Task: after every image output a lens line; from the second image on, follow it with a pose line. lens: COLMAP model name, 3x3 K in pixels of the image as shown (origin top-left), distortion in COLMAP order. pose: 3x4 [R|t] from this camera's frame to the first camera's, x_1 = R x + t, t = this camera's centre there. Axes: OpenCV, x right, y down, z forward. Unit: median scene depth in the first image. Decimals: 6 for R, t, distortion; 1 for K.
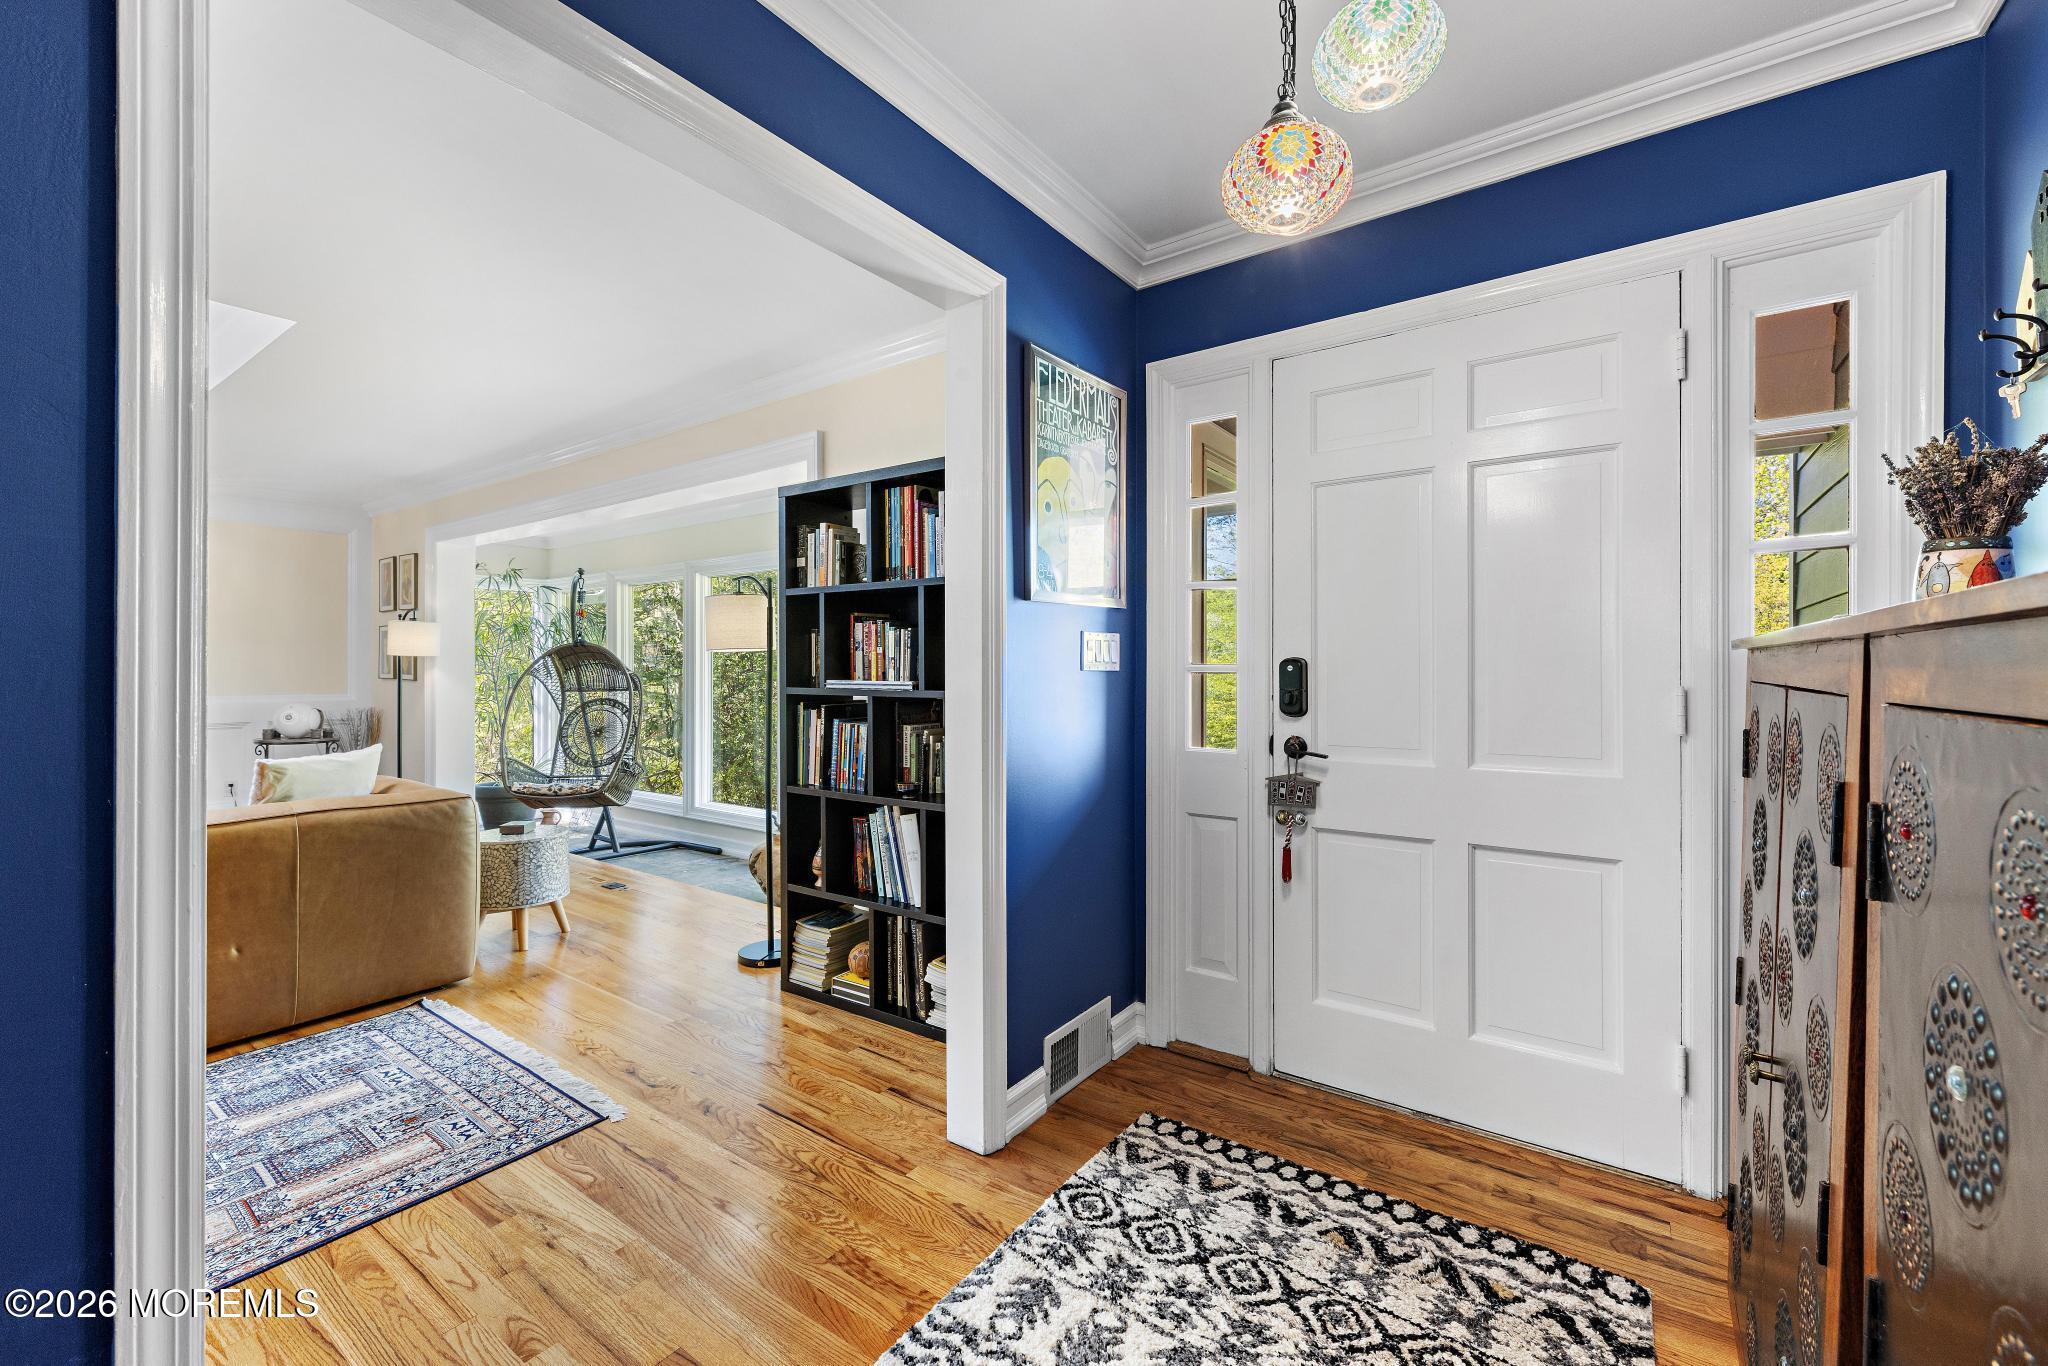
lens RADIAL K [[846.4, 0, 1023.3], [0, 846.4, 676.3], [0, 0, 1]] dist [0.001398, -0.000004]
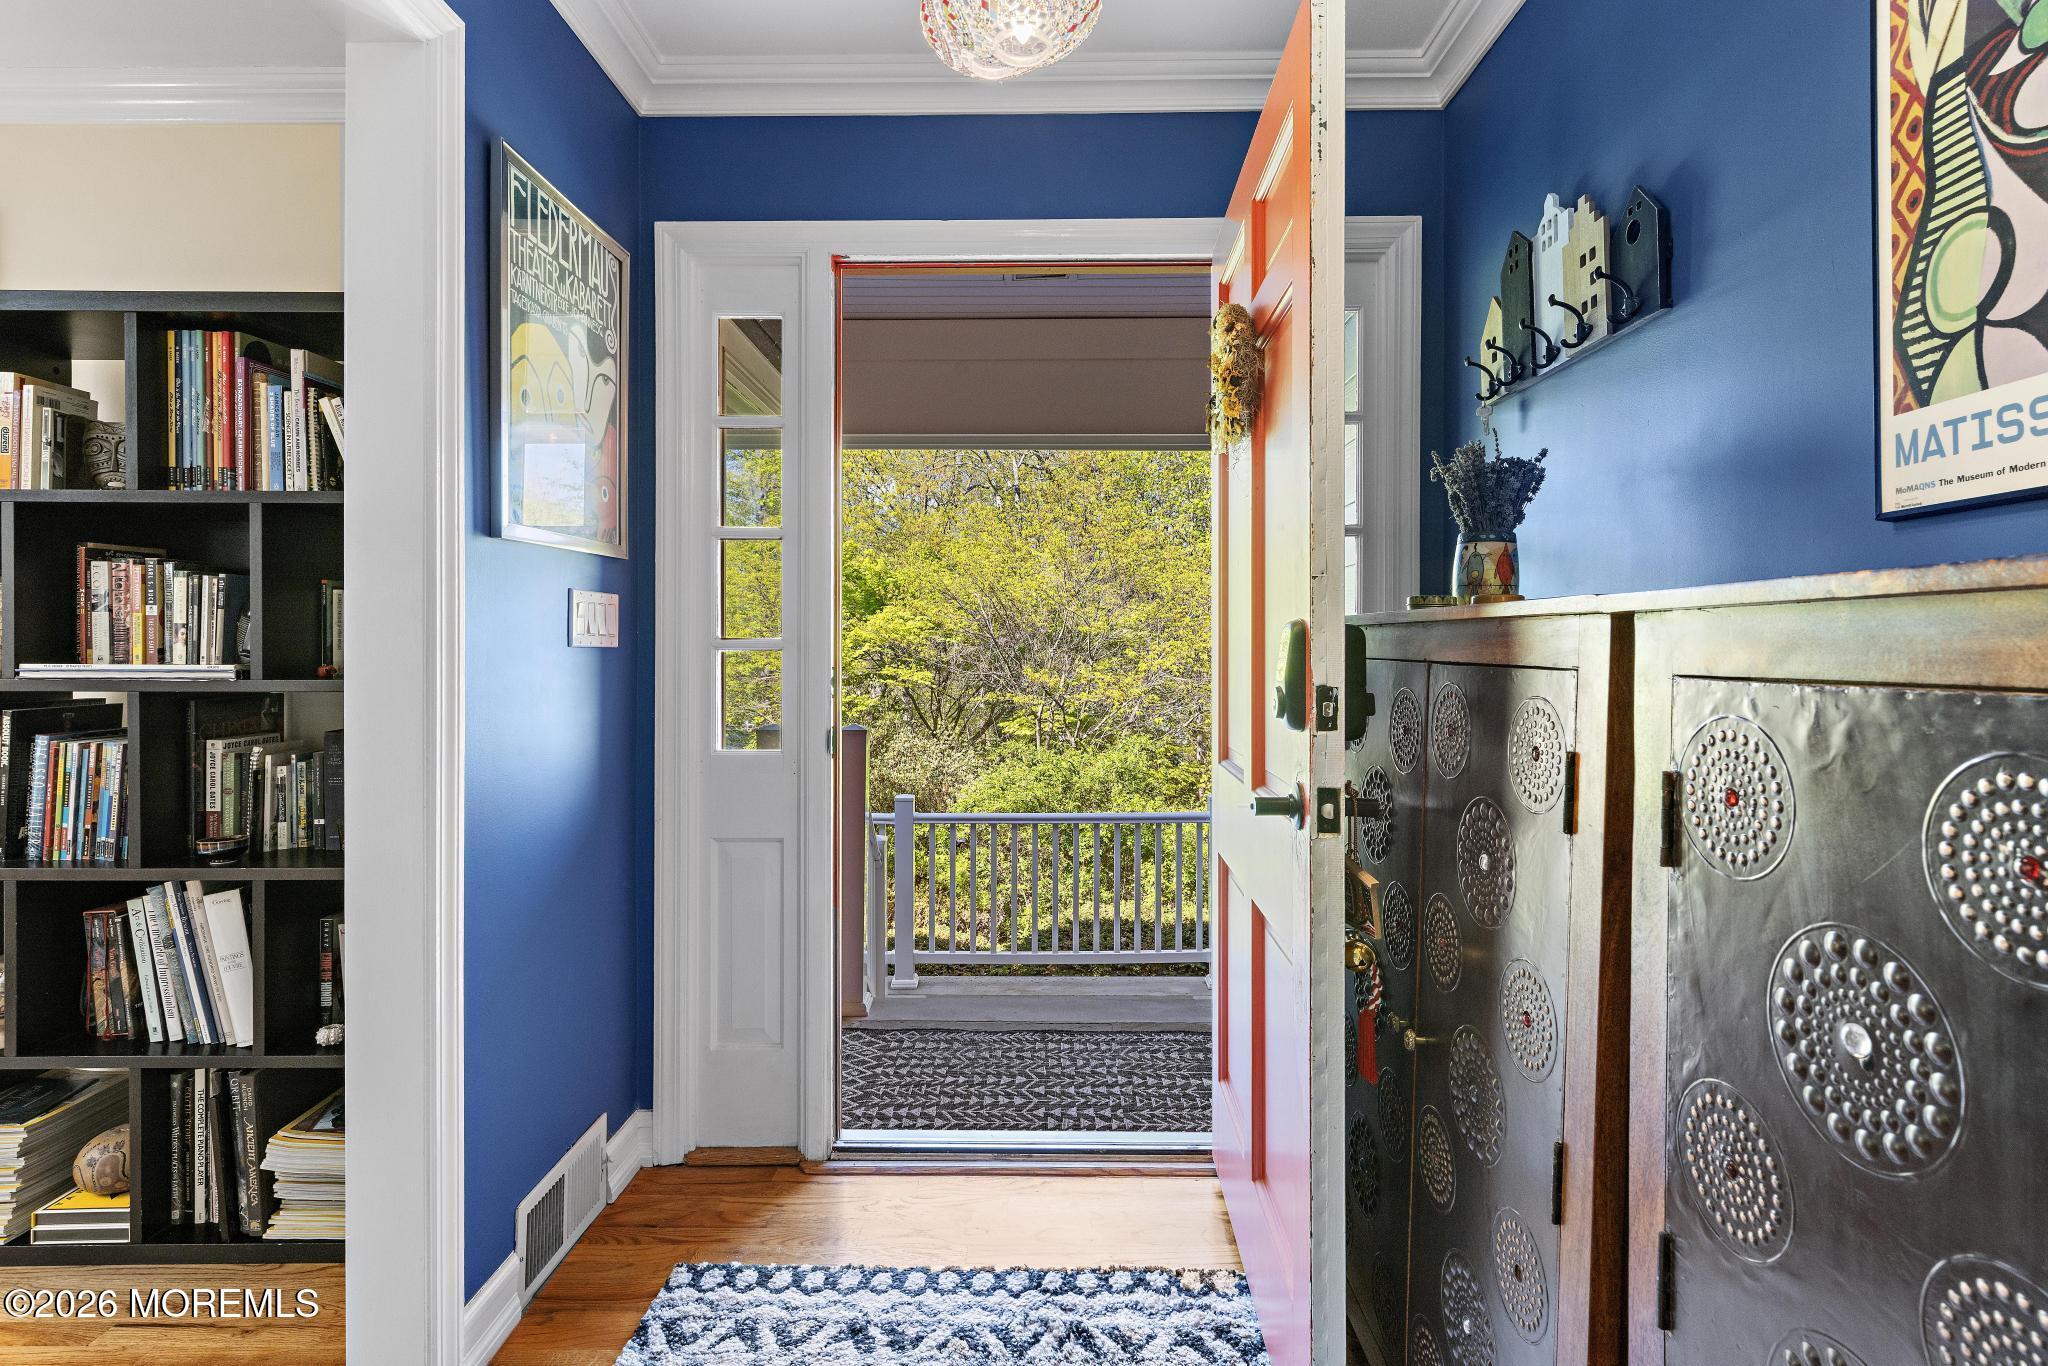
lens RADIAL K [[1003.0, 0, 1034.4], [0, 1003.0, 653.4], [0, 0, 1]] dist [0.001155, 0.001032]
pose [[0.815737, -0.001509, 0.578421, -0.087217], [0.003138, 0.999993, -0.001816, 0.001288], [-0.578414, 0.003297, 0.815736, 0.118839]]
